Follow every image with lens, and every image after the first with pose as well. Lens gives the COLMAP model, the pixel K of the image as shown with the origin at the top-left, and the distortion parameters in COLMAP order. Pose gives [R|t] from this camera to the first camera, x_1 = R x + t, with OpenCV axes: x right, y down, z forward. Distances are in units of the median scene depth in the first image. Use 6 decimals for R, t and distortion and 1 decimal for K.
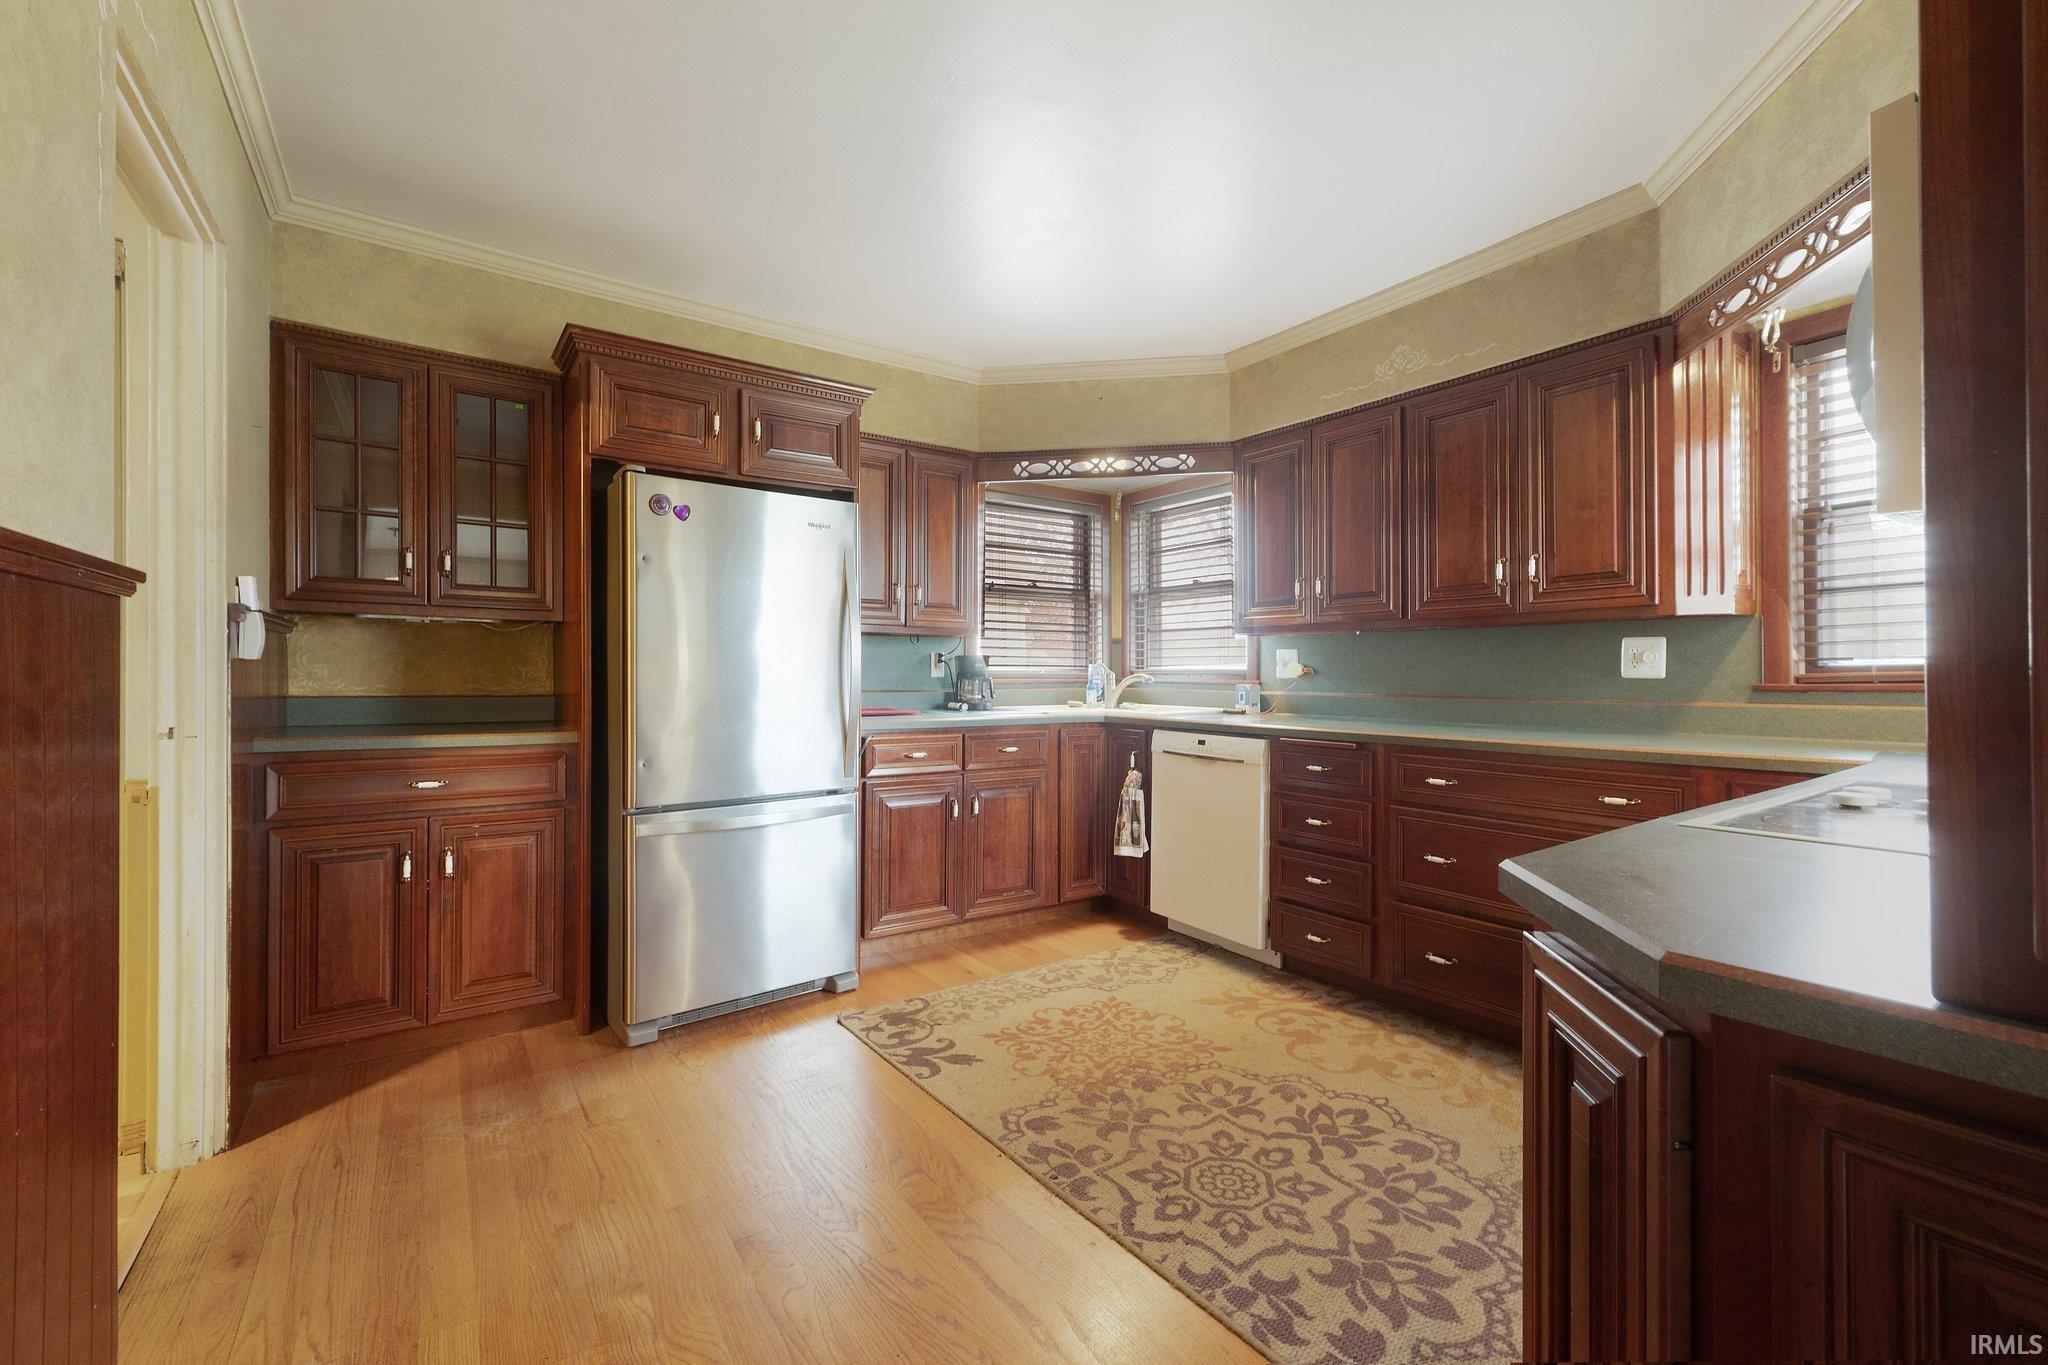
lens RADIAL K [[852.4, 0, 1025.1], [0, 852.4, 670.8], [0, 0, 1]] dist [-0.014694, -0.001304]
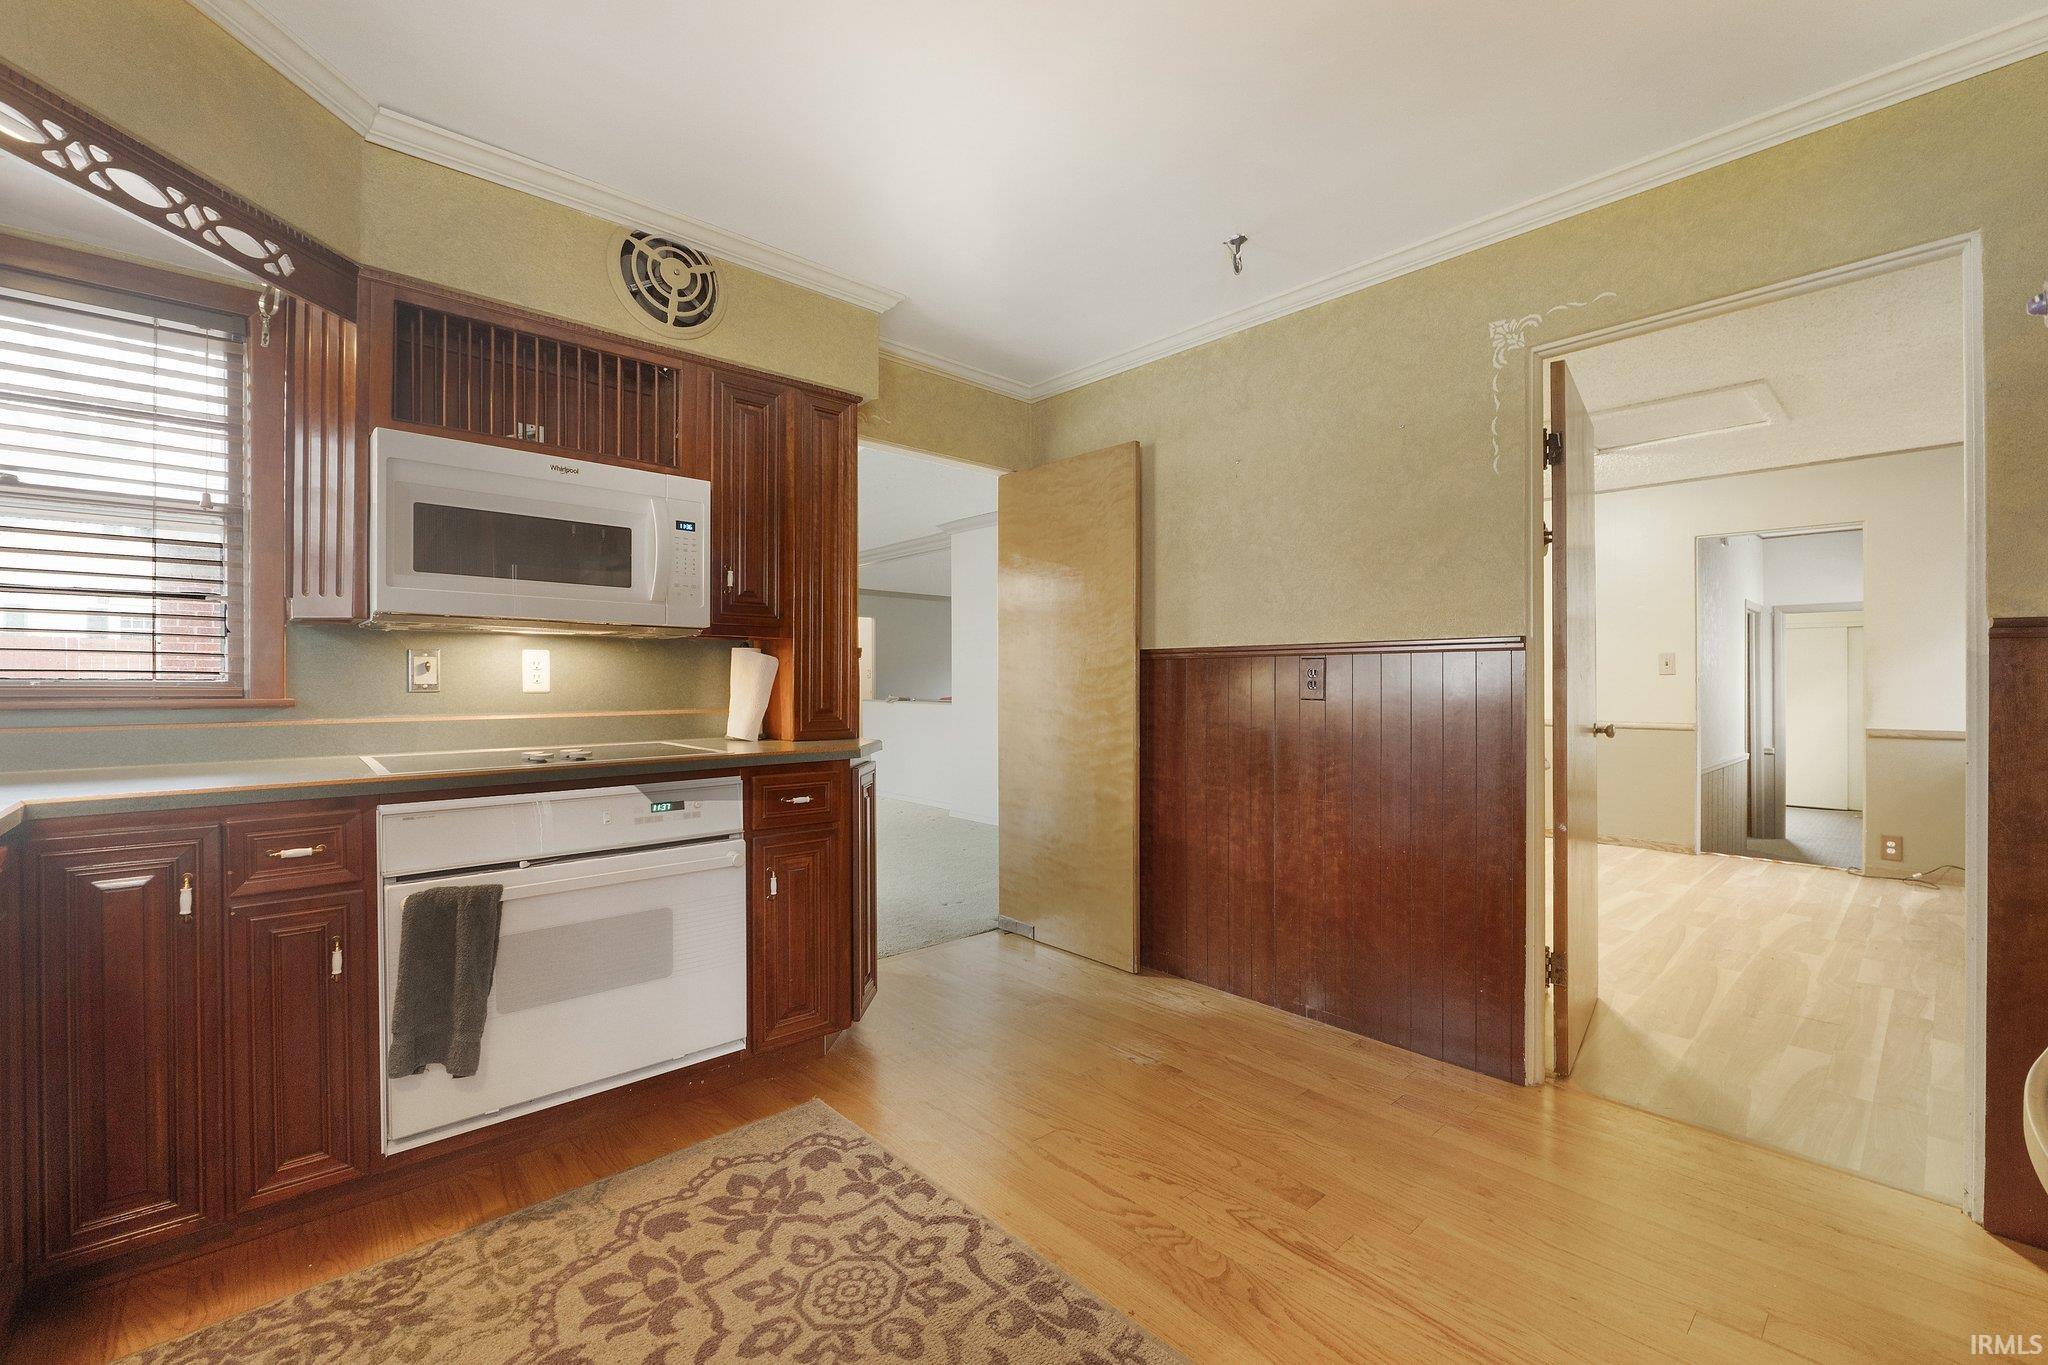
lens RADIAL K [[852.4, 0, 1026.4], [0, 852.4, 686.6], [0, 0, 1]] dist [-0.014694, -0.001304]
pose [[-0.992588, 0.004143, -0.121460, 0.116663], [0.005222, 0.999950, -0.008569, 0.004829], [0.121418, -0.009139, -0.992559, 1.311059]]
